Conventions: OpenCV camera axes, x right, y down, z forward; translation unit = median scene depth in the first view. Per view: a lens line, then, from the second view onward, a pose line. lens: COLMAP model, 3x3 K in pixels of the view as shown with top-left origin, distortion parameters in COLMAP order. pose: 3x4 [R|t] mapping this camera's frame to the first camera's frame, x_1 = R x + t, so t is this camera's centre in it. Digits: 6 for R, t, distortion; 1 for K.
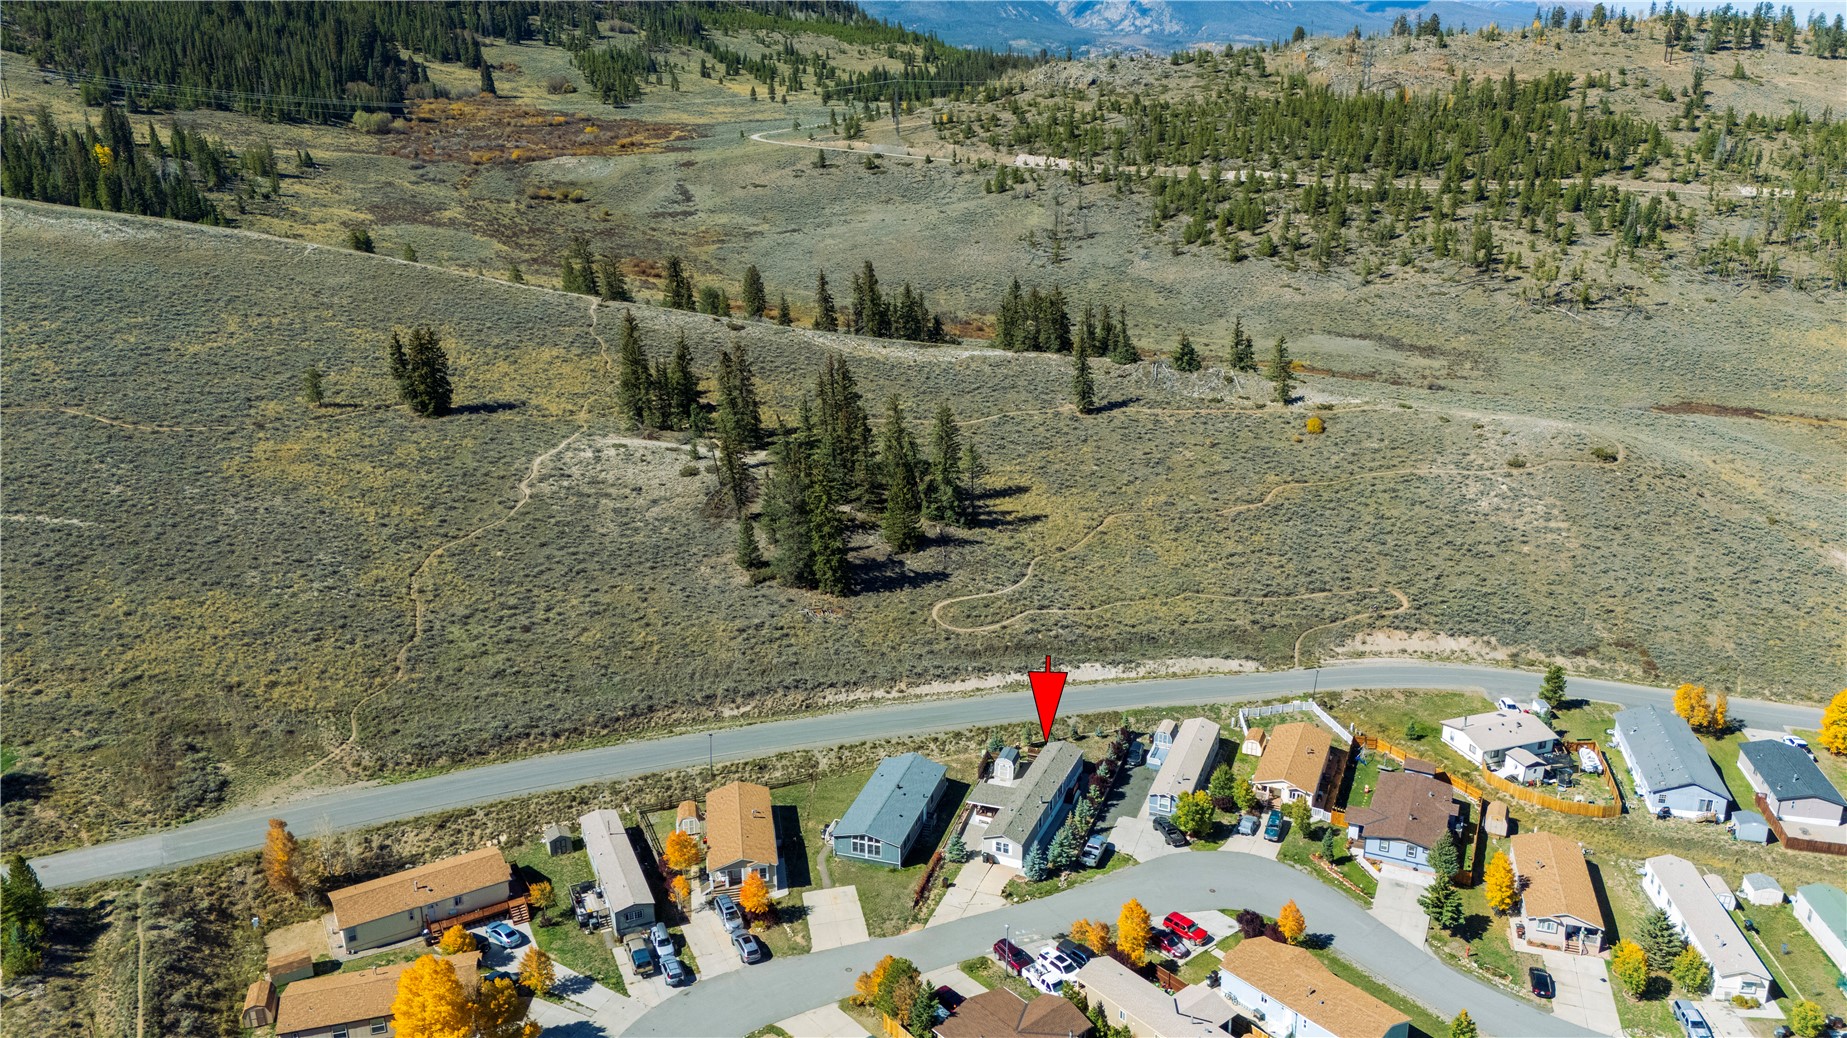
lens RADIAL K [[1341.0, 0, 935.4], [0, 1341.0, 510.2], [0, 0, 1]] dist [0.067127, -0.061258]
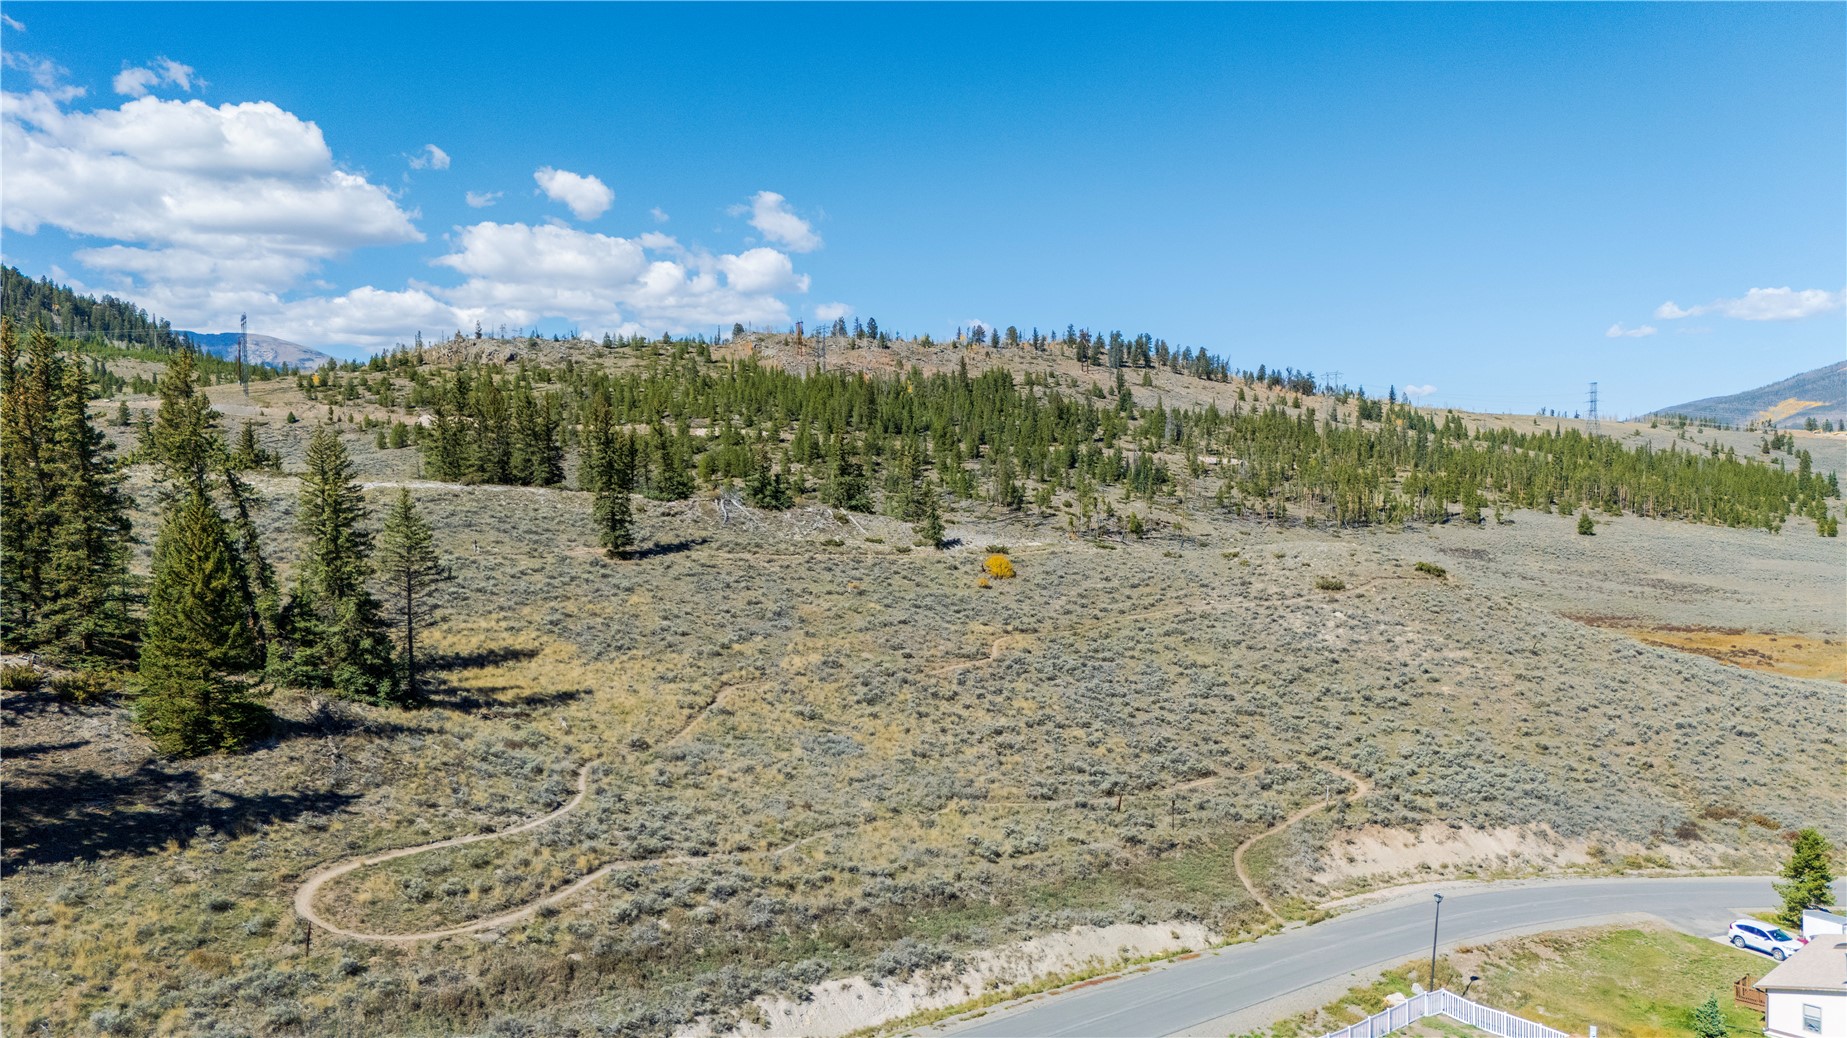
lens RADIAL K [[1330.0, 0, 923.5], [0, 1330.0, 519.0], [0, 0, 1]] dist [0.082250, -0.088298]
pose [[0.908240, -0.005559, 0.418412, -0.000315], [0.125962, 0.957165, -0.260709, 0.033906], [-0.399040, 0.289490, 0.870036, 0.242962]]
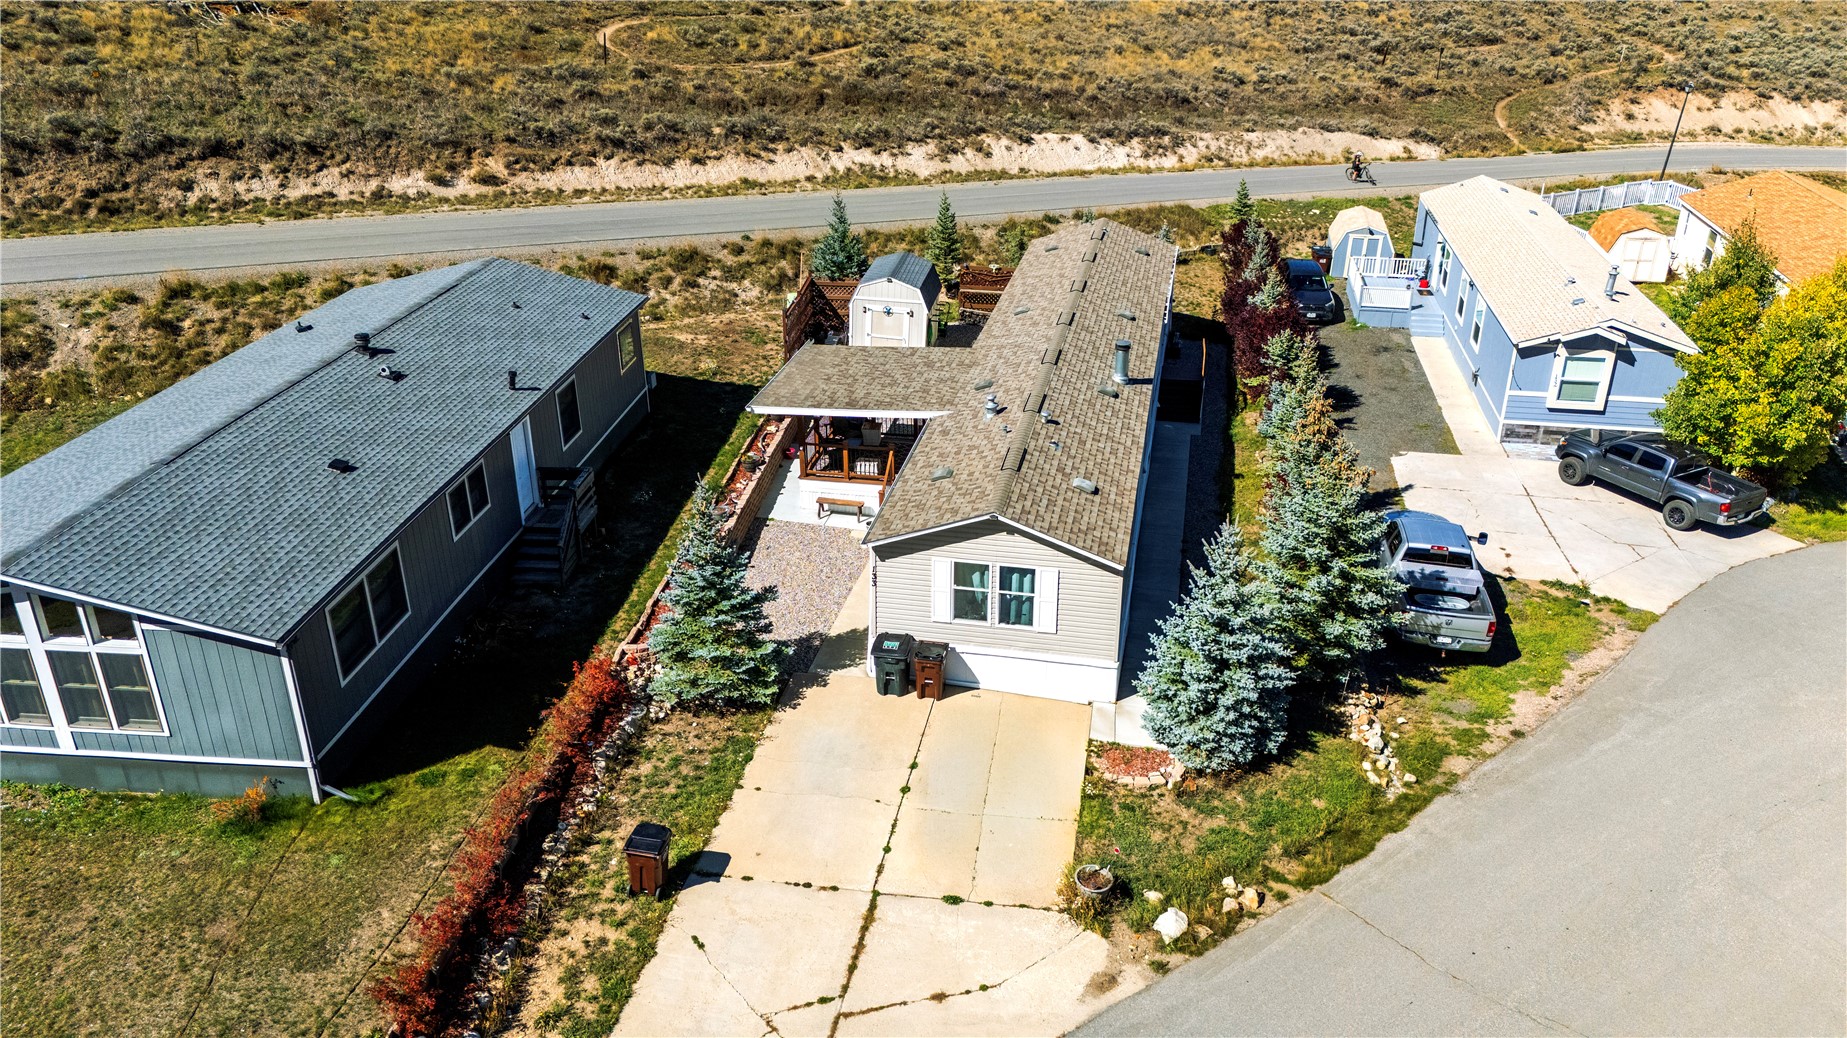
lens RADIAL K [[1341.0, 0, 935.4], [0, 1341.0, 510.2], [0, 0, 1]] dist [0.067127, -0.061258]
pose [[0.979780, -0.081602, 0.182679, 0.003638], [0.060710, 0.991254, 0.117177, 0.060852], [-0.190643, -0.103717, 0.976165, 0.232024]]
